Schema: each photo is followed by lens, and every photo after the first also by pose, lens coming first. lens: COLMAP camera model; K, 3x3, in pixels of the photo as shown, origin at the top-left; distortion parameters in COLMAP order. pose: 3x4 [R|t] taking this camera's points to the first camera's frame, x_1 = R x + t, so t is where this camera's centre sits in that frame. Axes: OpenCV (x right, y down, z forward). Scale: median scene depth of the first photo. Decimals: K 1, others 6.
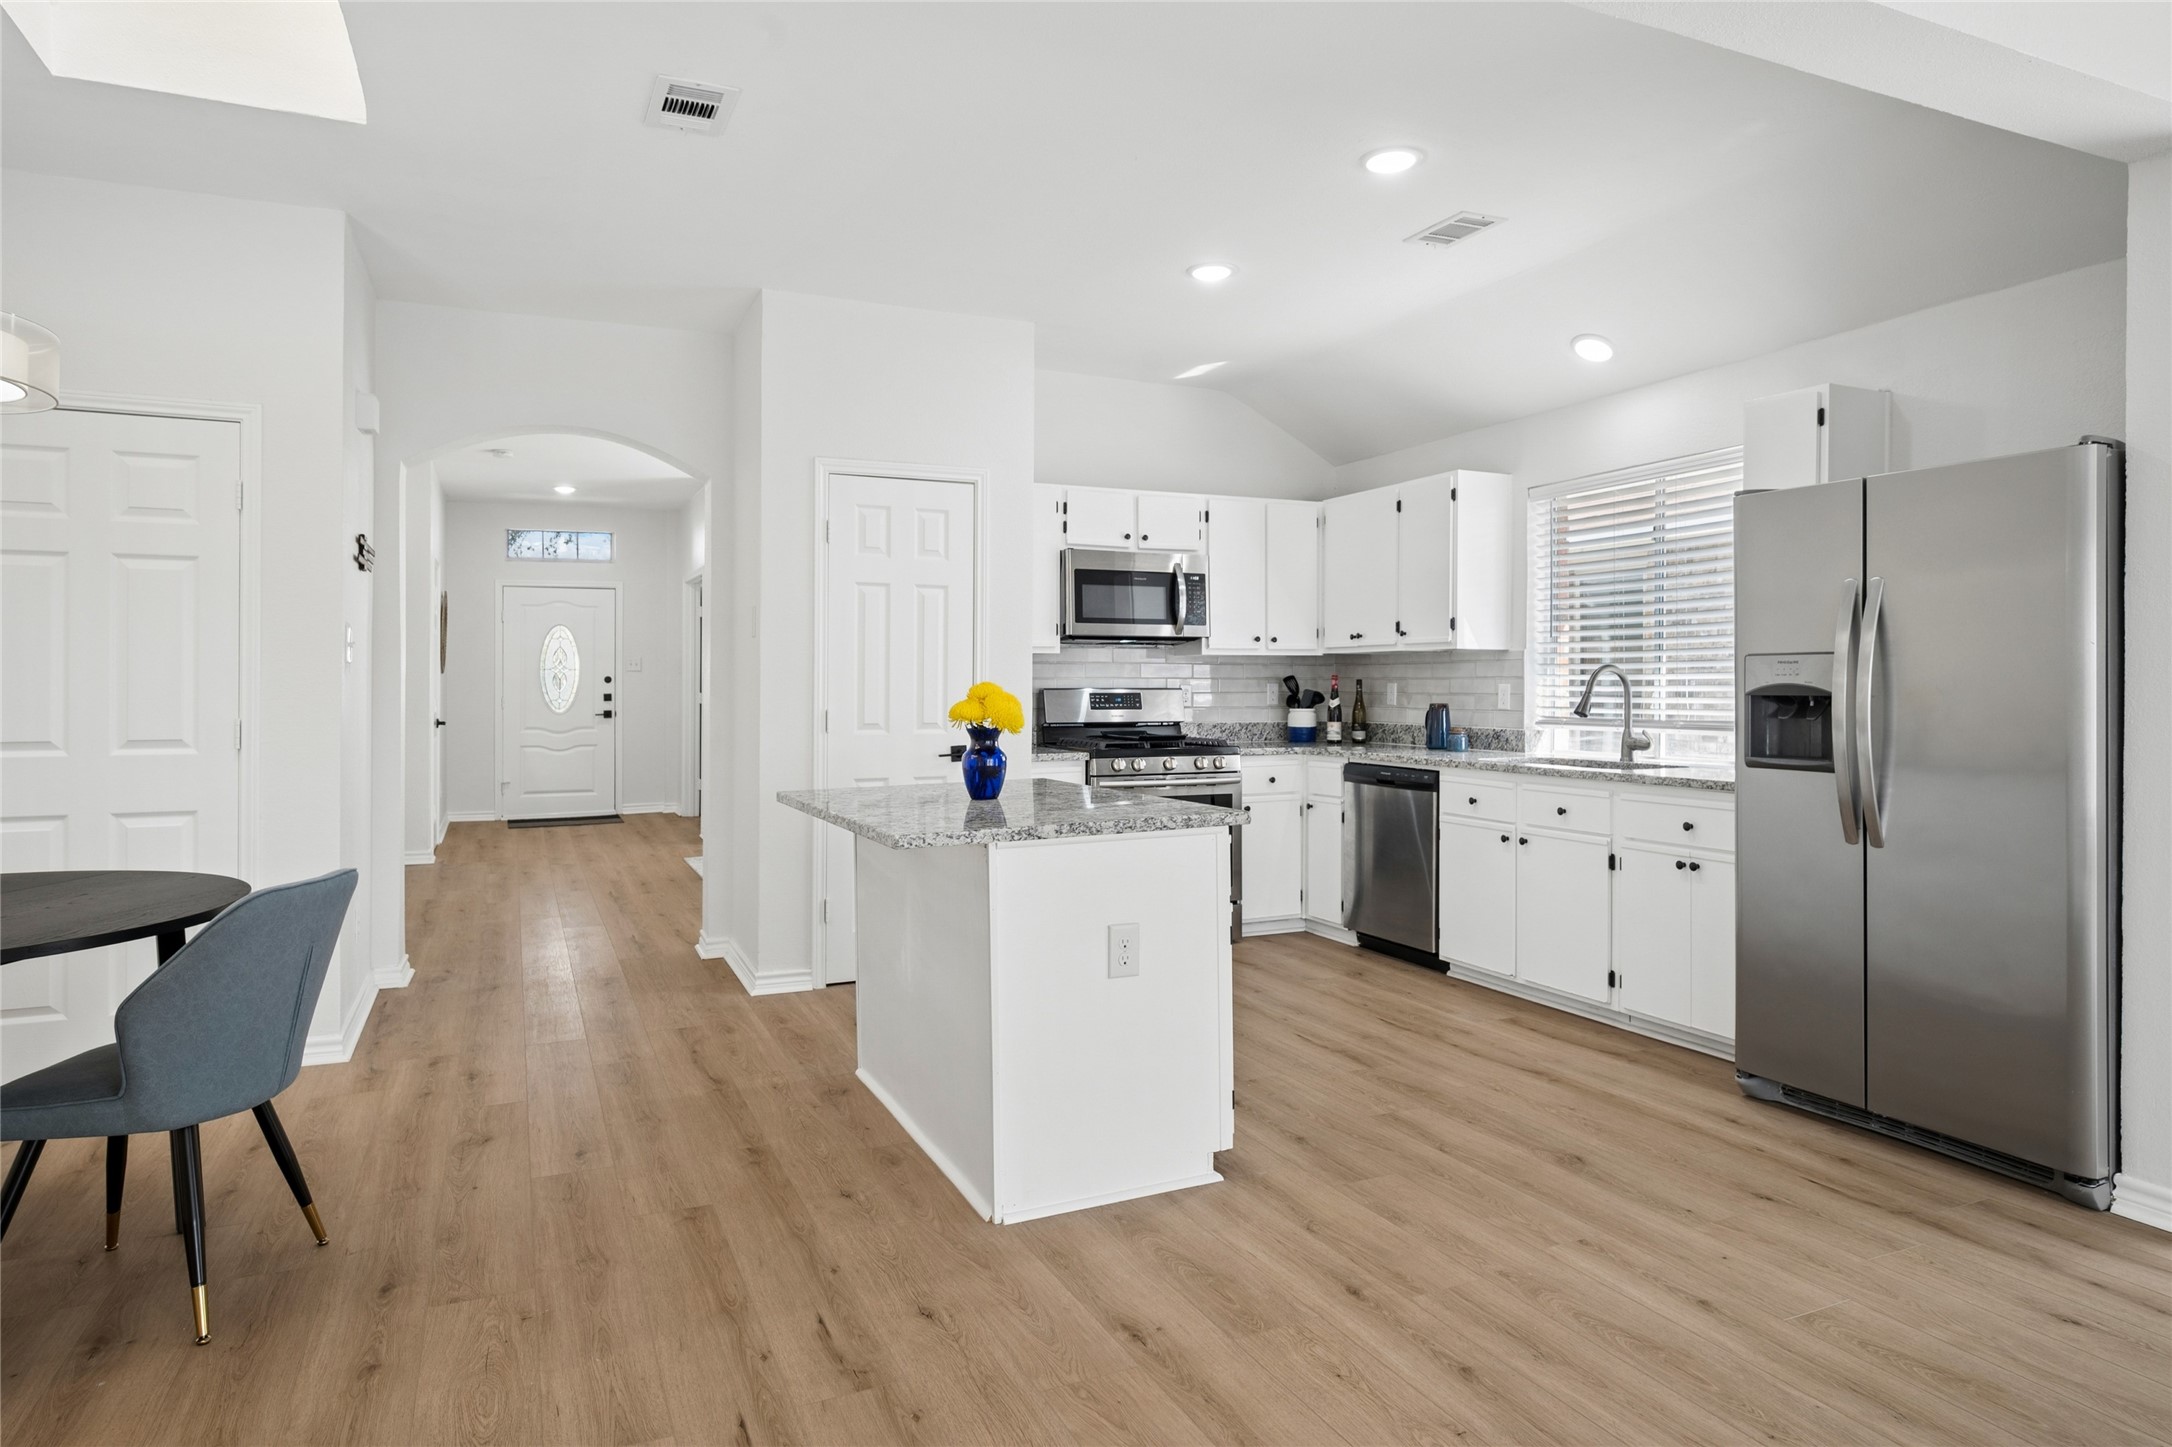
lens RADIAL K [[1362.4, 0, 1091.8], [0, 1362.4, 701.1], [0, 0, 1]] dist [-0.002853, 0.000874]
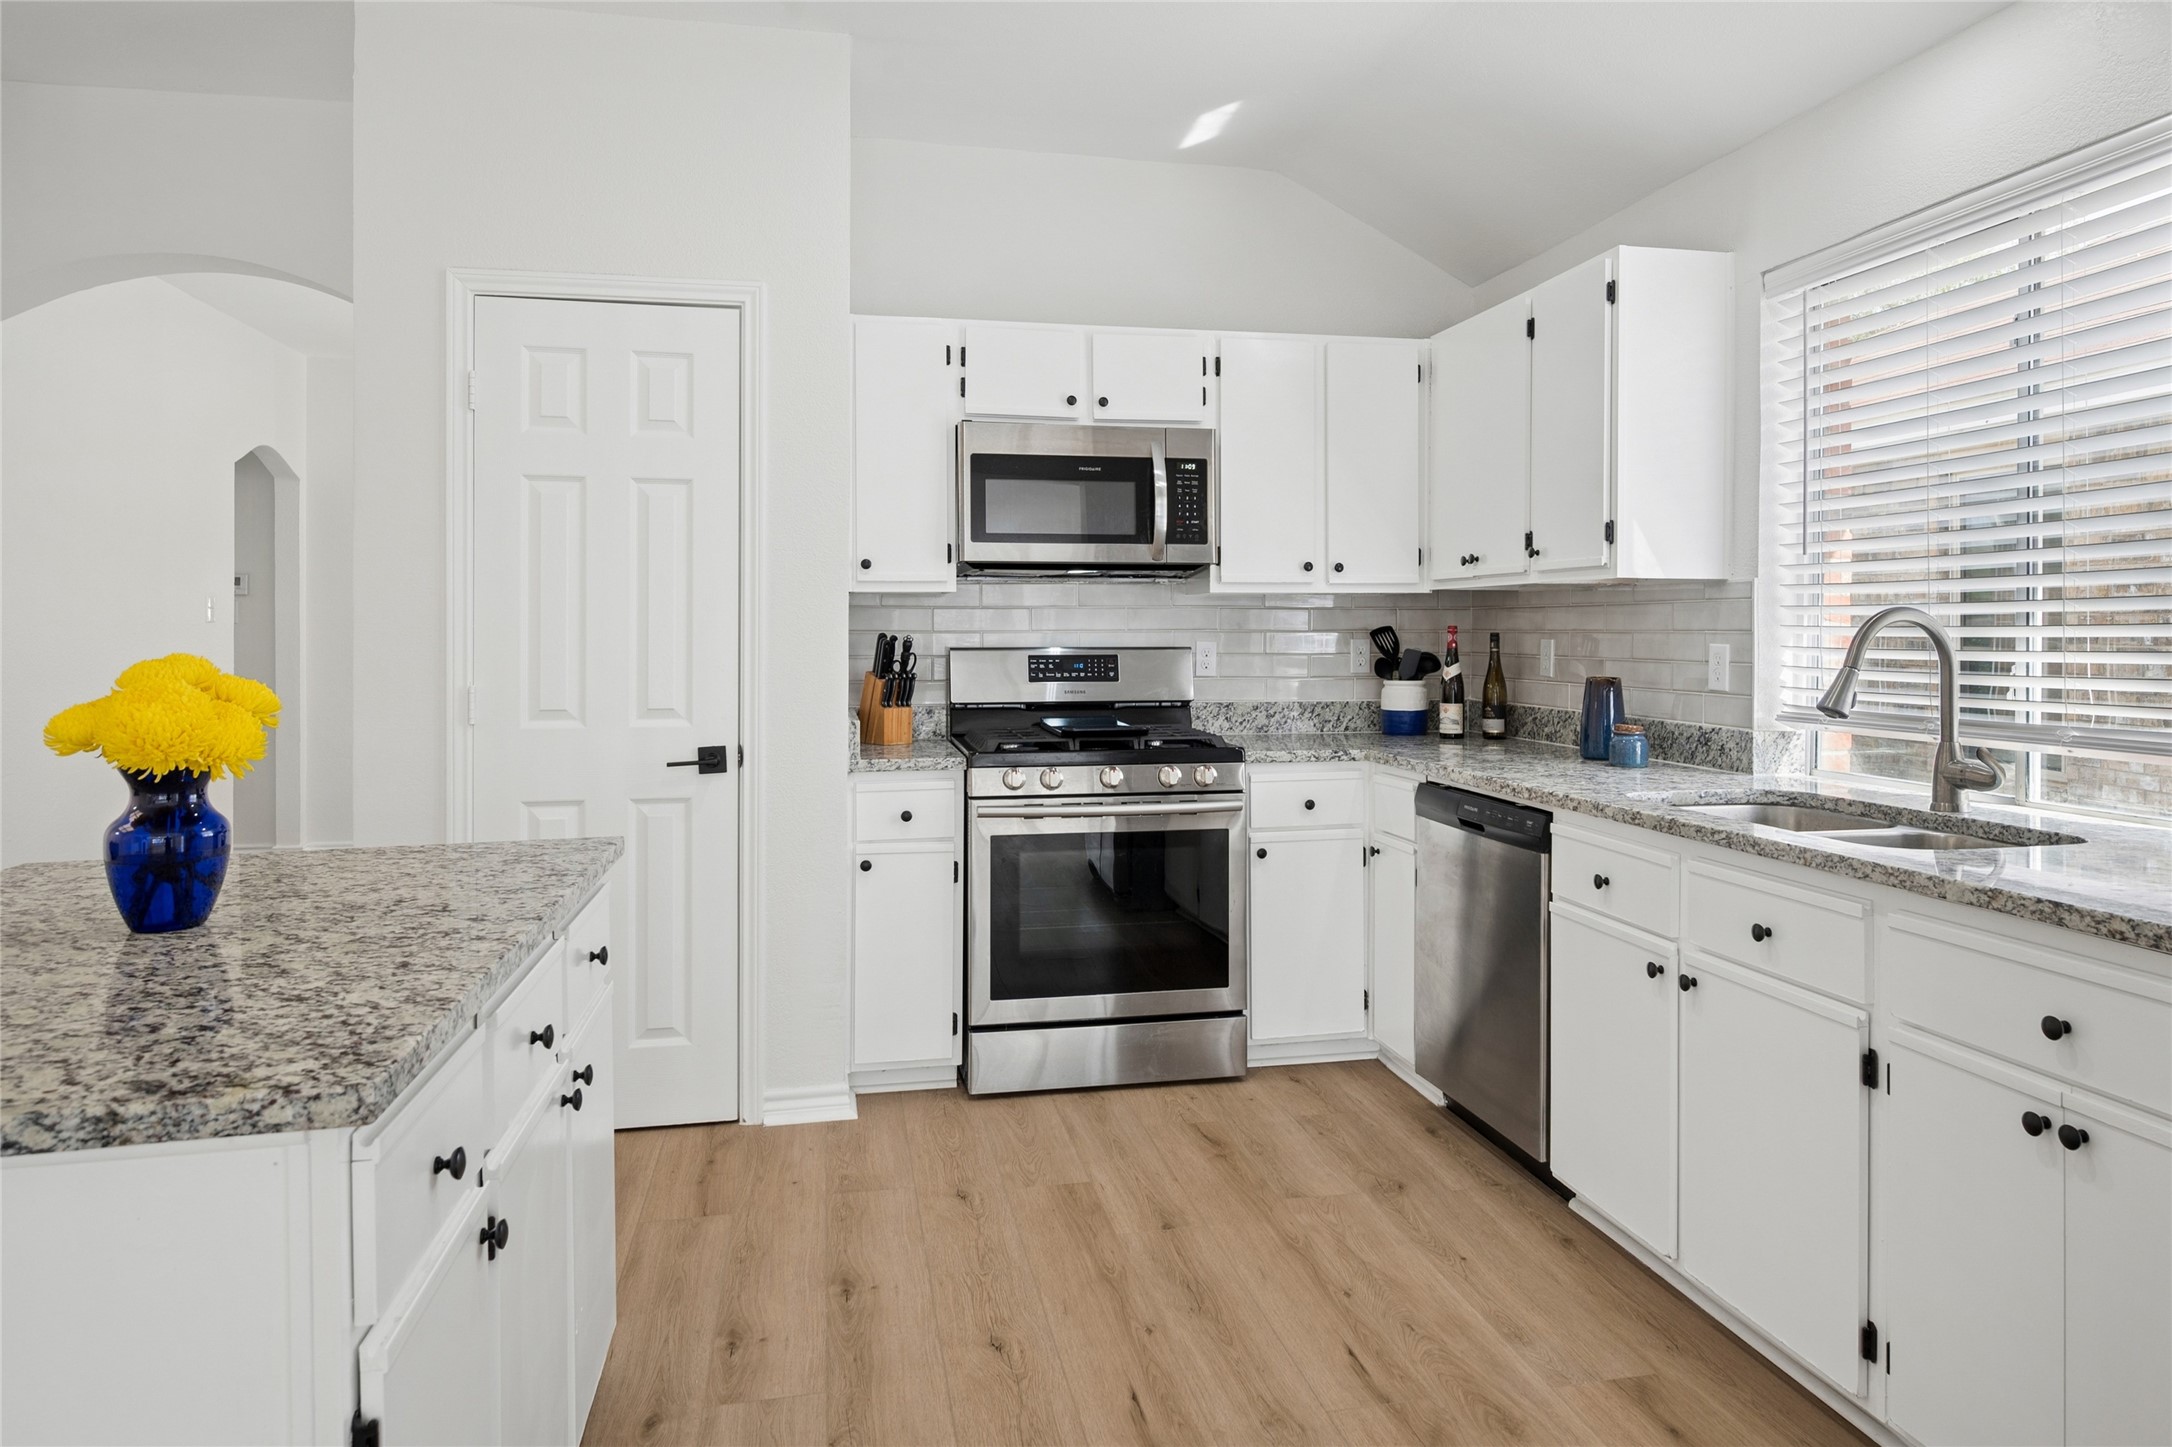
lens RADIAL K [[1362.4, 0, 1145.9], [0, 1362.4, 643.8], [0, 0, 1]] dist [-0.002853, 0.000874]
pose [[0.972561, 0.002136, -0.232639, 0.235431], [-0.002412, 0.999997, -0.000904, -0.012906], [0.232636, 0.001440, 0.972563, 0.481337]]
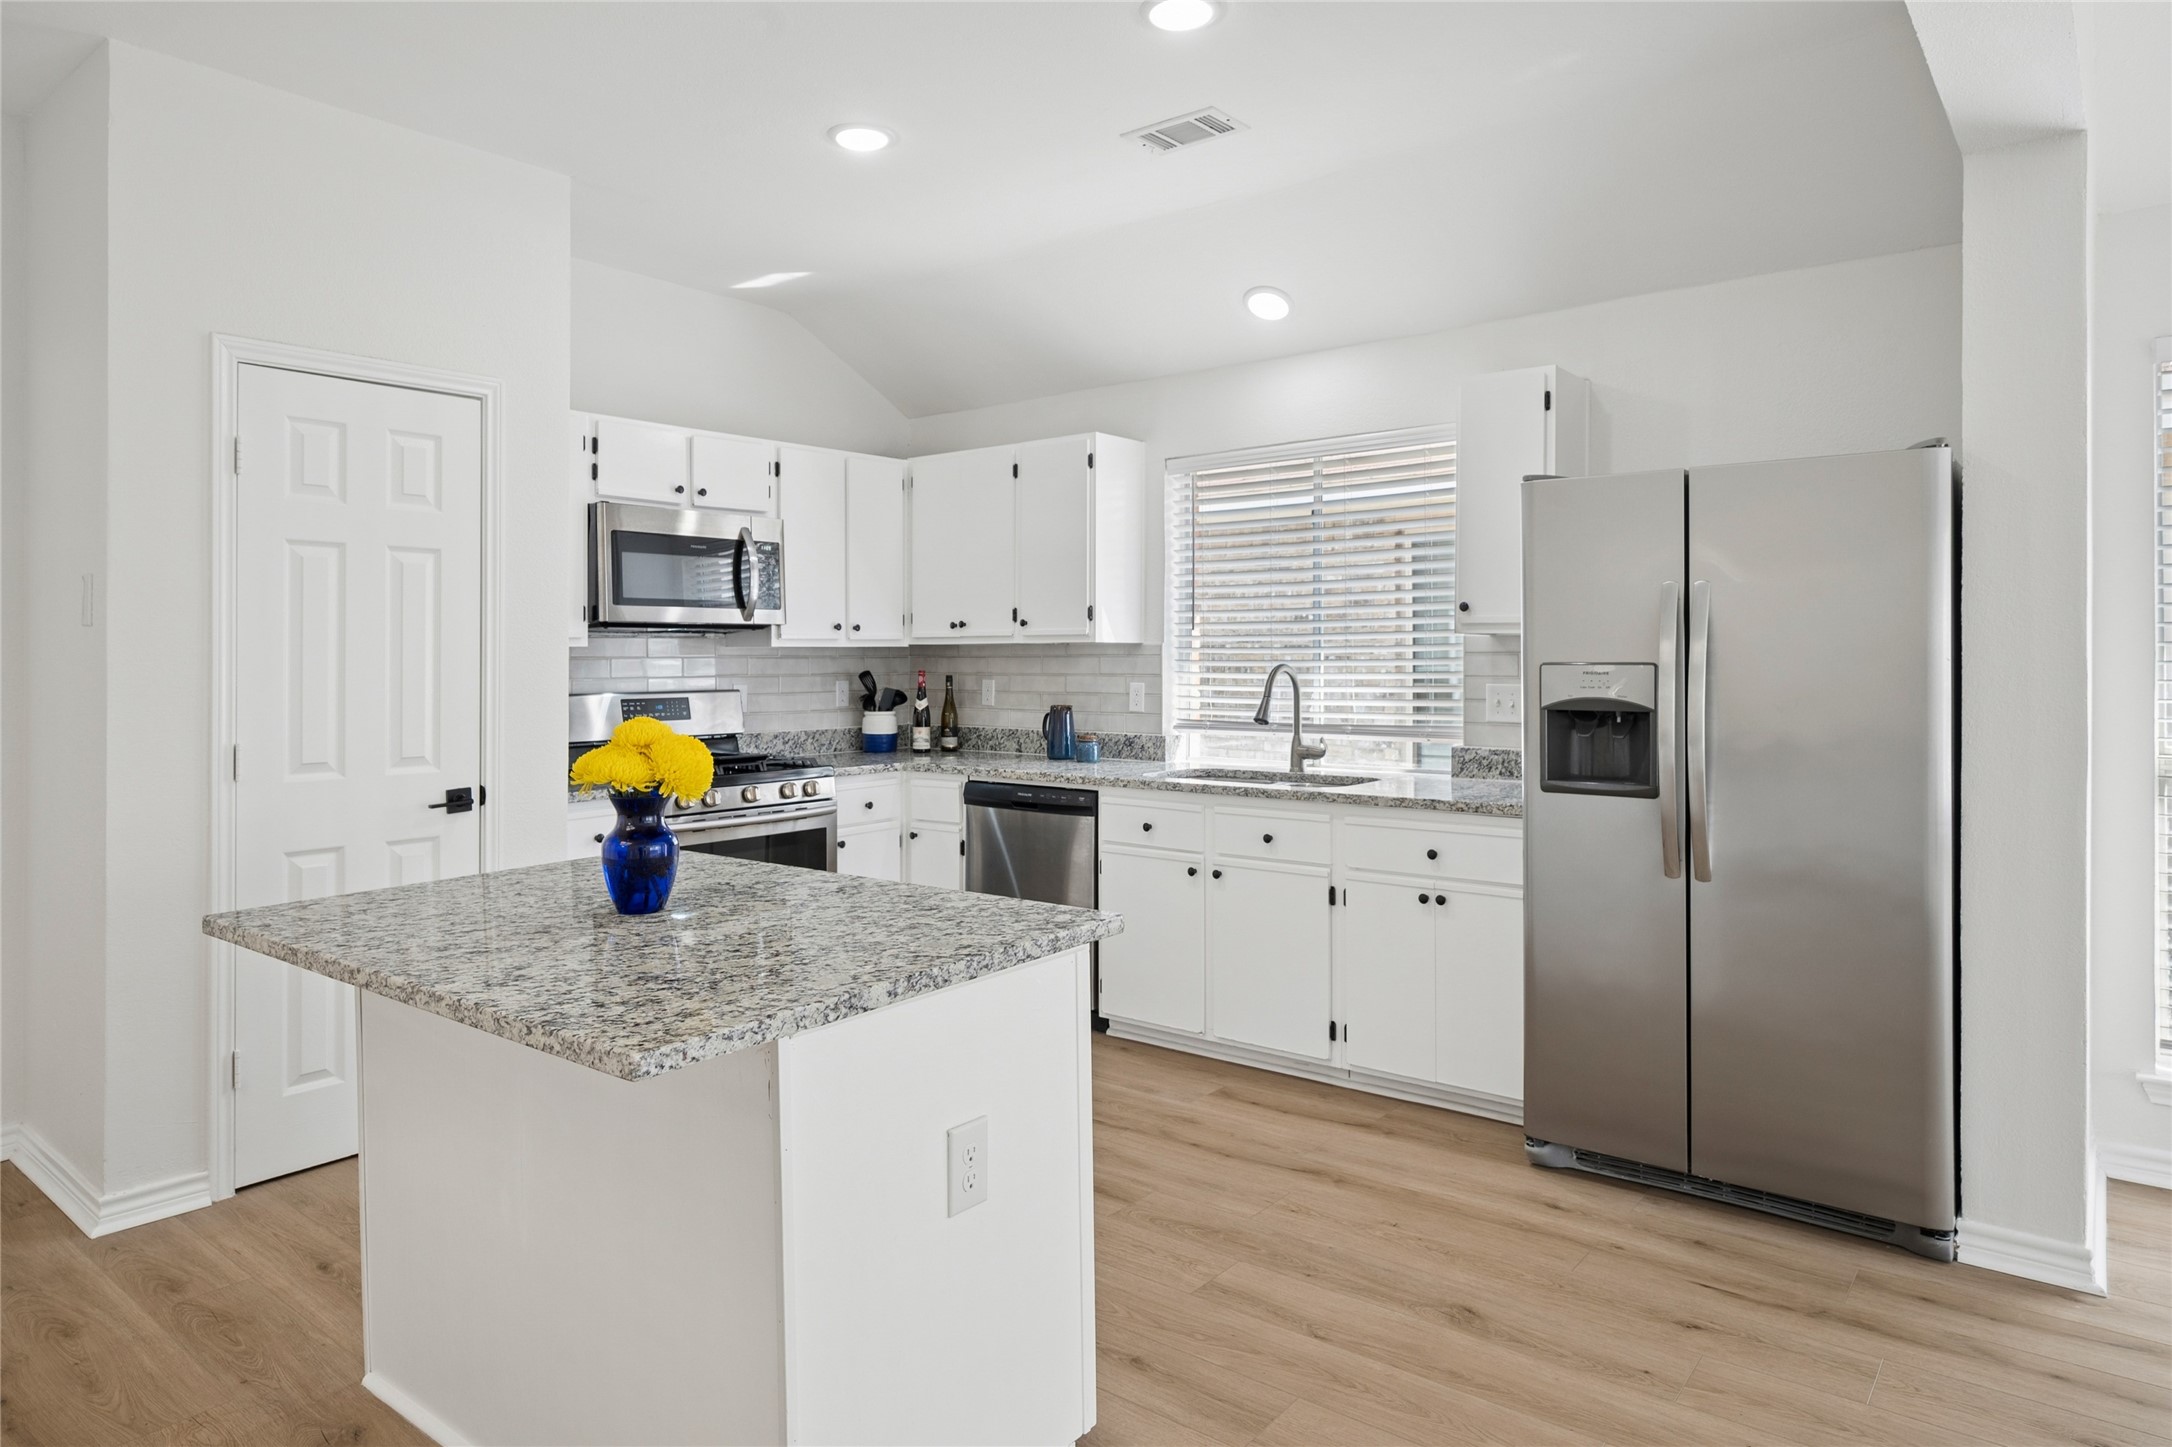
lens RADIAL K [[1362.4, 0, 1118.1], [0, 1362.4, 662.5], [0, 0, 1]] dist [-0.002853, 0.000874]
pose [[0.885482, -0.005295, 0.464643, -0.126345], [0.007570, 0.999967, -0.003031, -0.025819], [-0.464612, 0.006202, 0.885493, 0.268031]]
